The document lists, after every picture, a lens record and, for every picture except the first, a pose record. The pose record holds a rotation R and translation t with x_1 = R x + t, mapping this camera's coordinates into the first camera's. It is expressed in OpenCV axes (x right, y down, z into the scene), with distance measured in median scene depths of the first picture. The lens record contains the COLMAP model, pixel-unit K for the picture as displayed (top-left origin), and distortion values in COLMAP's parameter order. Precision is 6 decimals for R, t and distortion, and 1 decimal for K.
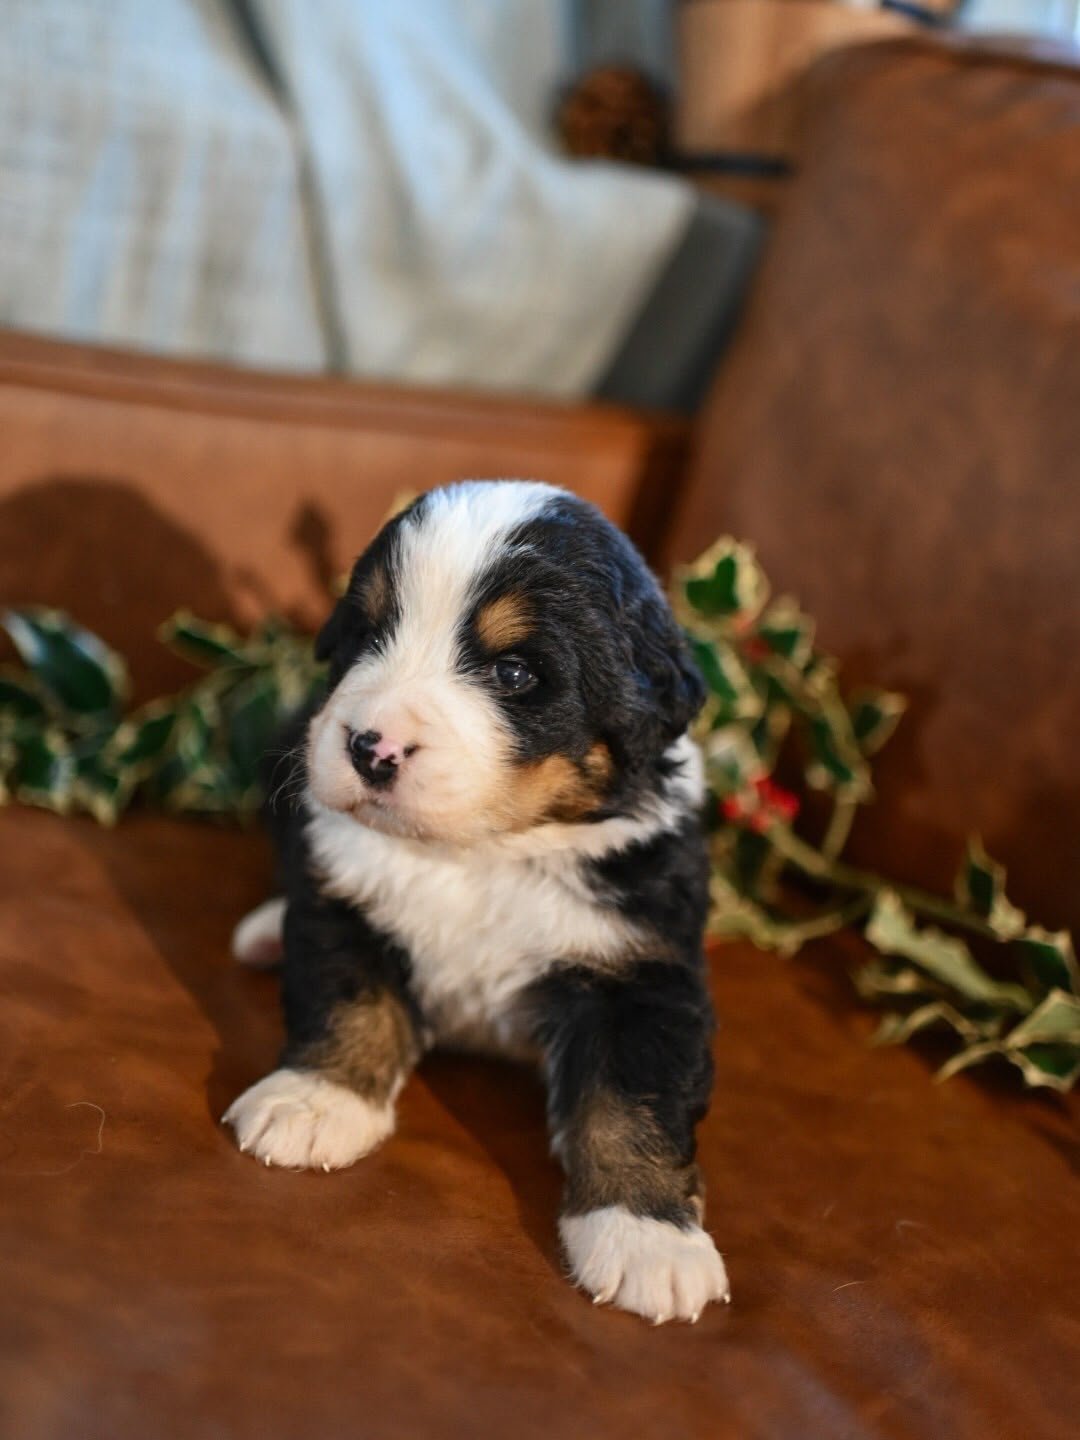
lens RADIAL K [[1645.3, 0, 540.0], [0, 1645.3, 720.0], [0, 0, 1]] dist [-0.054865, 0.247388]
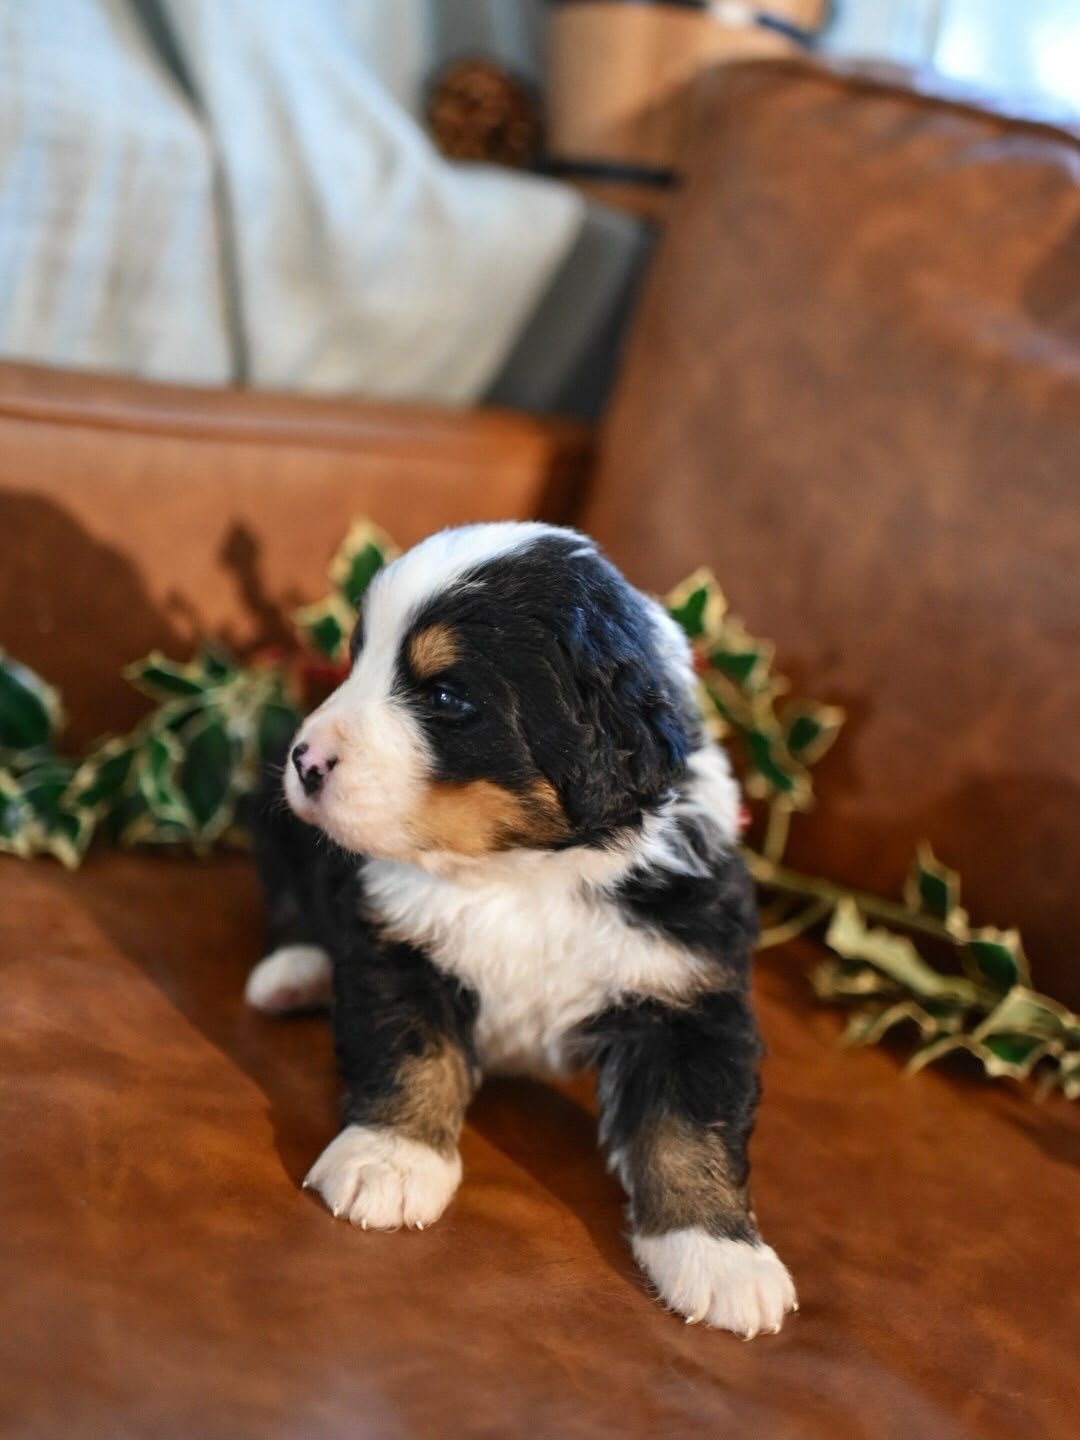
lens RADIAL K [[1645.3, 0, 540.0], [0, 1645.3, 720.0], [0, 0, 1]] dist [-0.054865, 0.247388]
pose [[0.982667, -0.032363, 0.182531, -0.158948], [0.024939, 0.998771, 0.042822, -0.056646], [-0.183693, -0.037527, 0.982267, -0.003348]]
